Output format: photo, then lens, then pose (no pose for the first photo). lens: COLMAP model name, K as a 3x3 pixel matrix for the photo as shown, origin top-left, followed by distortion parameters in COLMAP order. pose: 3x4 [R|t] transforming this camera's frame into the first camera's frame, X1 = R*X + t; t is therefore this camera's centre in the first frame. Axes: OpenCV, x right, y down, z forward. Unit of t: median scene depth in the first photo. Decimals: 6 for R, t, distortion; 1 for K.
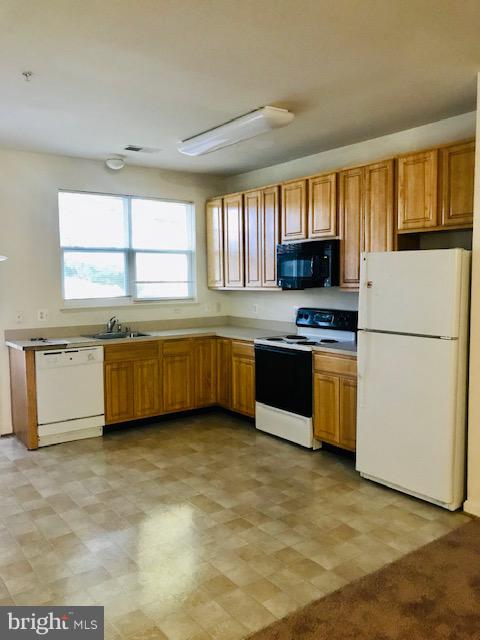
lens RADIAL K [[539.7, 0, 236.3], [0, 539.7, 318.6], [0, 0, 1]] dist [0.079614, -0.000074]
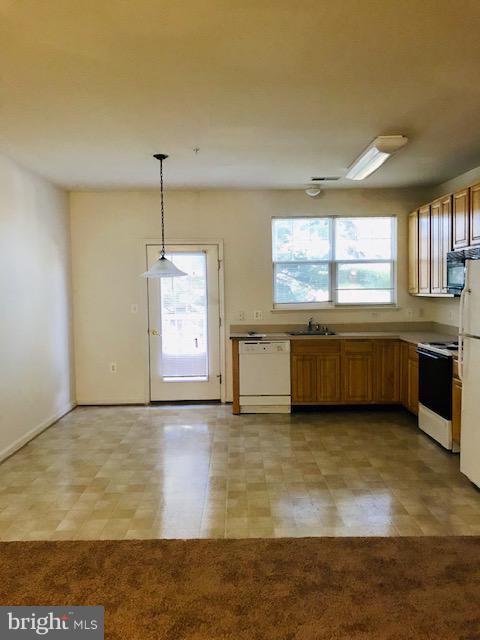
lens RADIAL K [[539.7, 0, 236.3], [0, 539.7, 318.6], [0, 0, 1]] dist [0.079614, -0.000074]
pose [[0.808576, 0.034371, -0.587387, 0.353291], [-0.040919, 0.999160, 0.002138, 0.002676], [0.586968, 0.022307, 0.809303, -0.071159]]
